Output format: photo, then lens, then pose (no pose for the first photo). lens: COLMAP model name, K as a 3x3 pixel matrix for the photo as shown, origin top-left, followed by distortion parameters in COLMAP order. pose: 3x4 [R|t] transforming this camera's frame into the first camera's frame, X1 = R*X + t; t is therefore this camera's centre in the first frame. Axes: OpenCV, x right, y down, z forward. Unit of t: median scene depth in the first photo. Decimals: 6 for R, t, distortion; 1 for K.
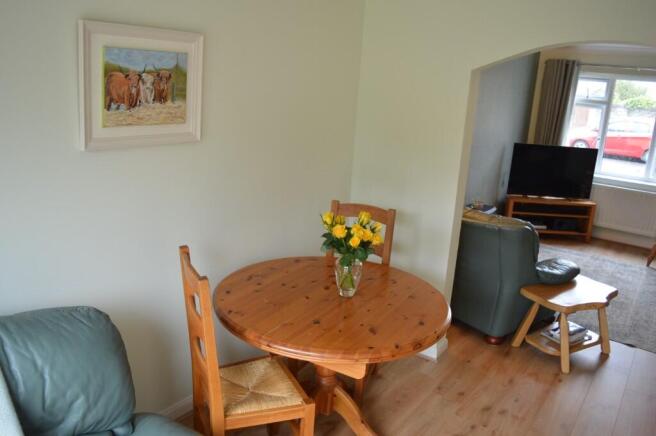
lens RADIAL K [[523.7, 0, 326.4], [0, 523.7, 212.7], [0, 0, 1]] dist [-0.089942, 0.018323]
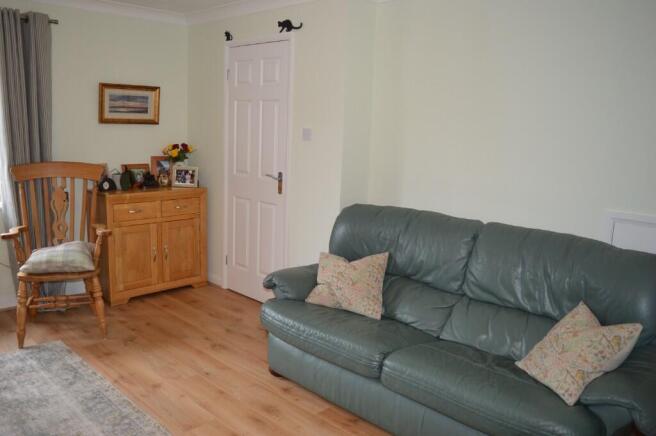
lens RADIAL K [[523.7, 0, 326.6], [0, 523.7, 217.8], [0, 0, 1]] dist [-0.089942, 0.018323]
pose [[0.142223, -0.230713, 0.962572, 0.146249], [0.221861, 0.955145, 0.196153, -0.060748], [-0.964650, 0.185659, 0.187030, 0.463124]]
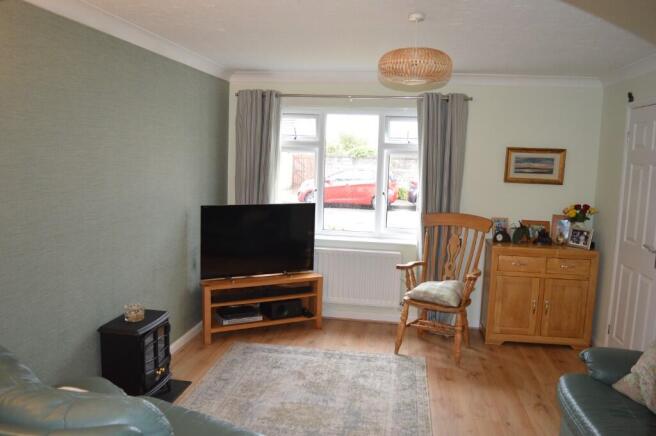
lens RADIAL K [[523.7, 0, 326.7], [0, 523.7, 218.6], [0, 0, 1]] dist [-0.089942, 0.018323]
pose [[0.888712, -0.094682, 0.448582, 0.192435], [0.142242, 0.987103, -0.073455, -0.041545], [-0.435842, 0.129088, 0.890718, 0.296144]]
